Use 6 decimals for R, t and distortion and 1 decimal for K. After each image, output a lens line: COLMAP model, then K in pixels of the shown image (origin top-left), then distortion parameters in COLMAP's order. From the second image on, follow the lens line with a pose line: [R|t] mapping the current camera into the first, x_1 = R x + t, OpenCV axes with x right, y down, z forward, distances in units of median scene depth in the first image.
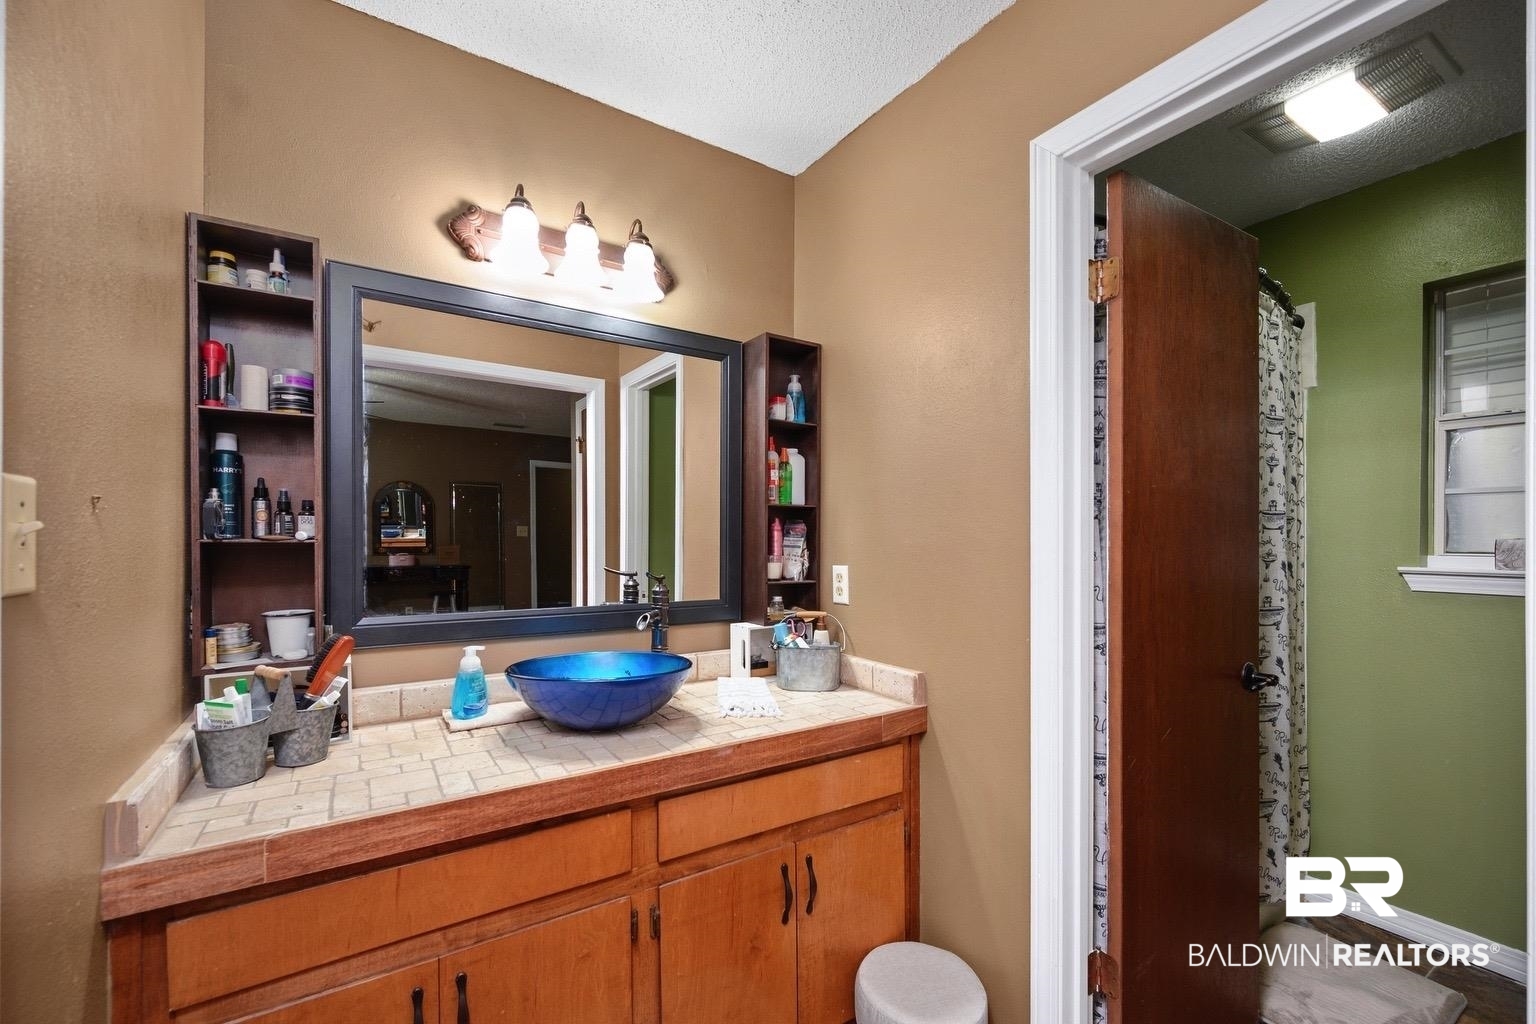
lens RADIAL K [[609.0, 0, 760.8], [0, 609.0, 516.4], [0, 0, 1]] dist [-0.000148, -0.000192]
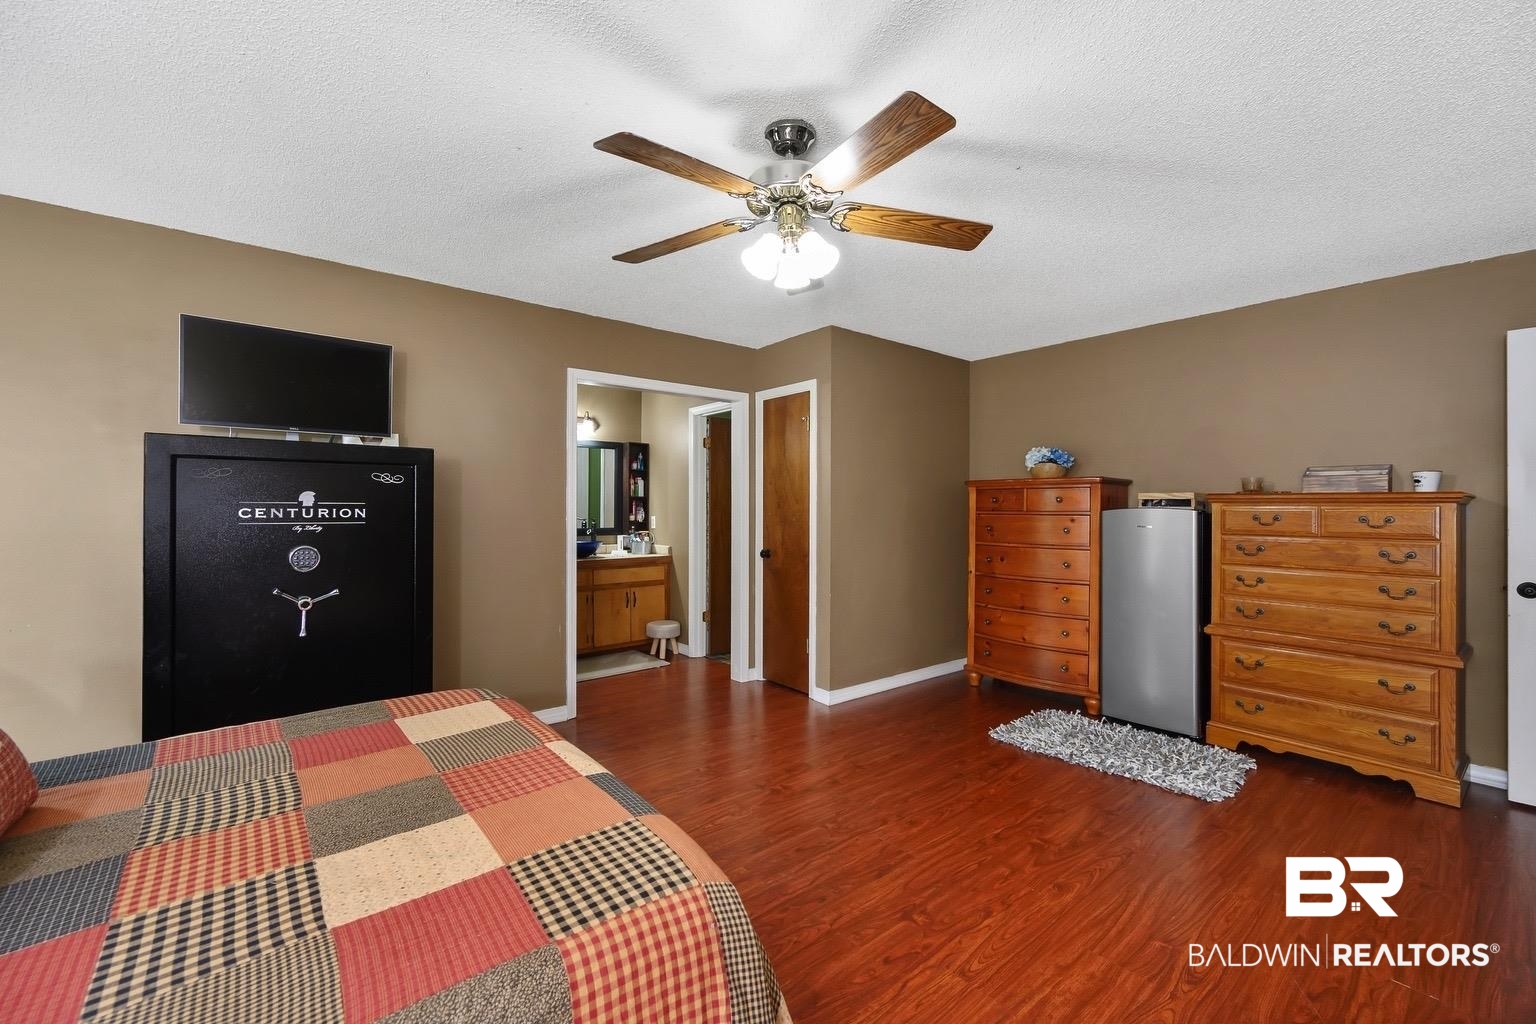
lens RADIAL K [[641.5, 0, 777.2], [0, 641.5, 501.5], [0, 0, 1]] dist [0.000846, 0.000124]
pose [[0.995130, 0.001862, 0.098557, 0.446700], [-0.003397, 0.999876, 0.015407, -0.048465], [-0.098517, -0.015667, 0.995012, -2.369936]]
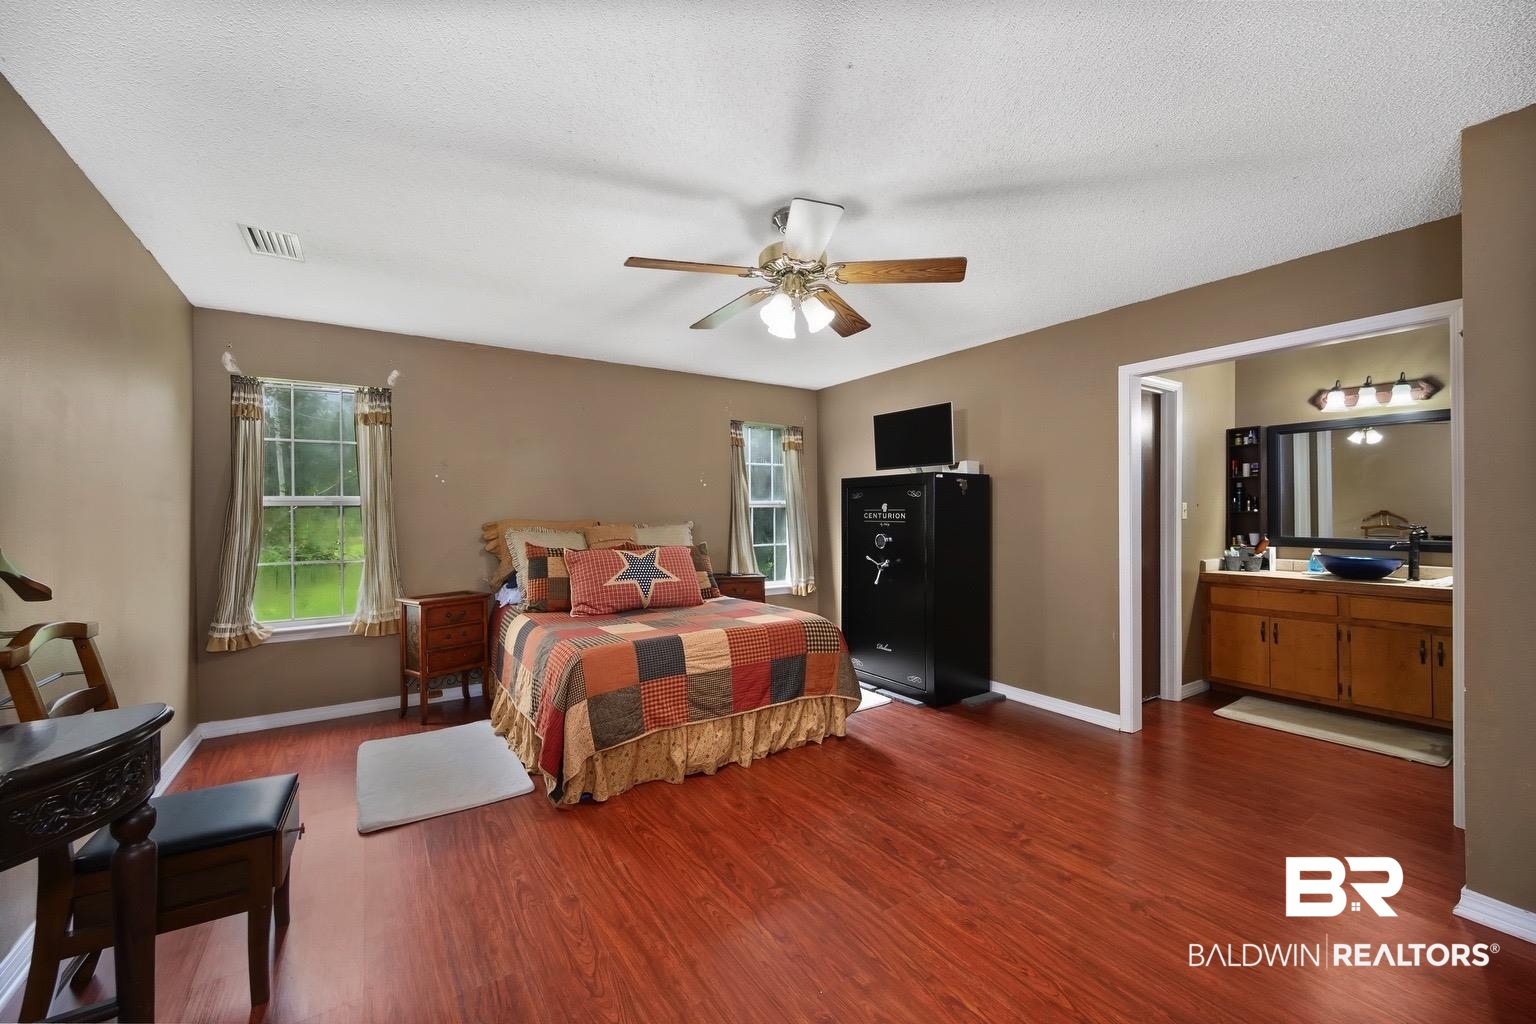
lens RADIAL K [[609.0, 0, 760.8], [0, 609.0, 516.4], [0, 0, 1]] dist [-0.000148, -0.000192]
pose [[-0.019113, 0.000867, -0.999817, 1.973731], [0.024384, 0.999703, 0.000401, -0.006451], [0.999520, -0.024371, -0.019129, -1.264740]]
